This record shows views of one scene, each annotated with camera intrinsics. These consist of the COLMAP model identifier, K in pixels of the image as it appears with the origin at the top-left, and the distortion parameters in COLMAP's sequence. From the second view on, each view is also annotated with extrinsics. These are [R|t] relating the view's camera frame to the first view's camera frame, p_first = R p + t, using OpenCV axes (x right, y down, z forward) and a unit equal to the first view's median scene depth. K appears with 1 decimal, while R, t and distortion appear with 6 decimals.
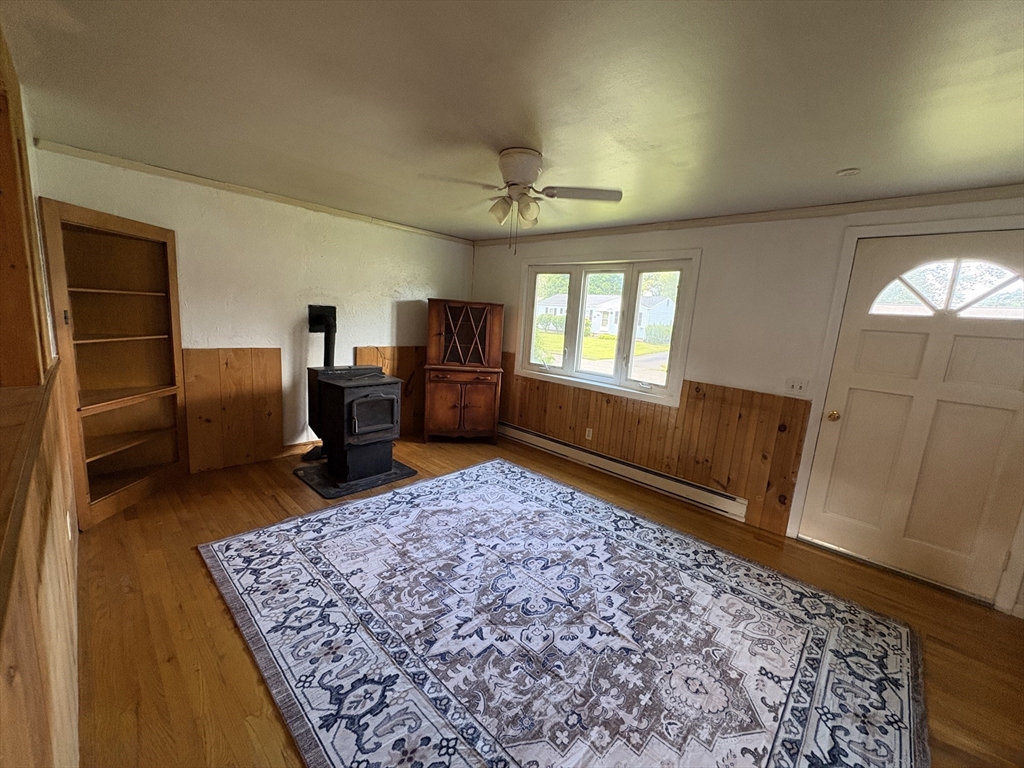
lens RADIAL K [[406.3, 0, 512.0], [0, 406.3, 384.0], [0, 0, 1]] dist [-0.006446, 0.000230]
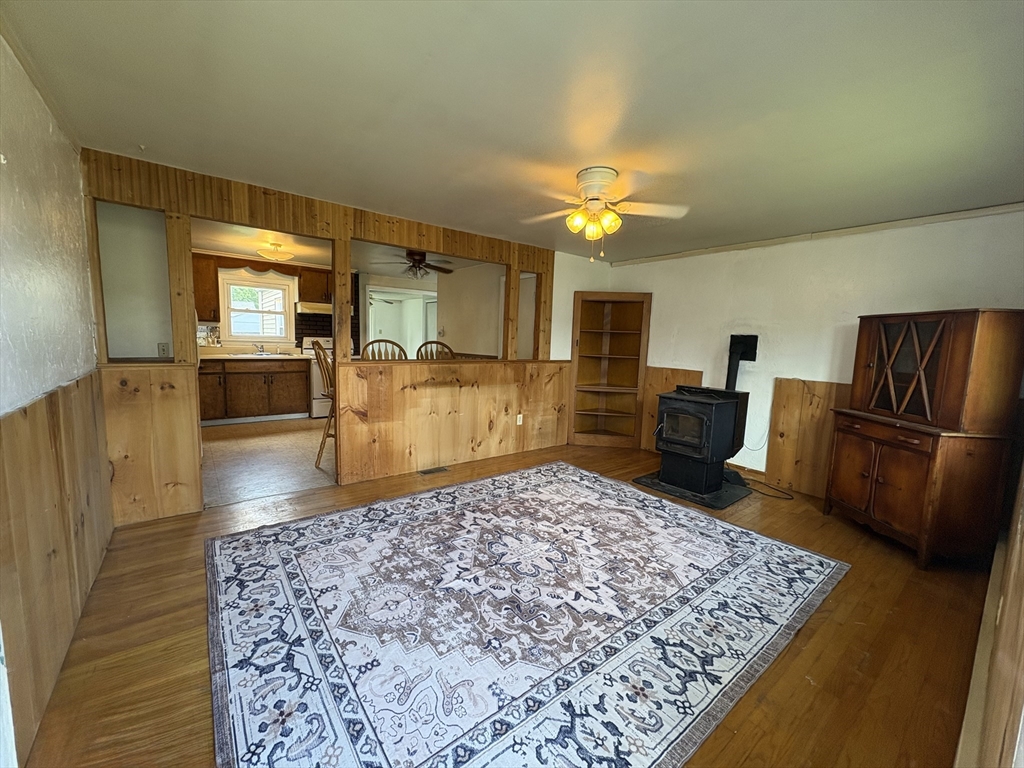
lens RADIAL K [[406.3, 0, 512.0], [0, 406.3, 384.0], [0, 0, 1]] dist [-0.006446, 0.000230]
pose [[-0.139445, 0.041831, -0.989346, 1.105635], [-0.210768, 0.974959, 0.070929, -0.027899], [0.967539, 0.218413, -0.127137, 0.966917]]
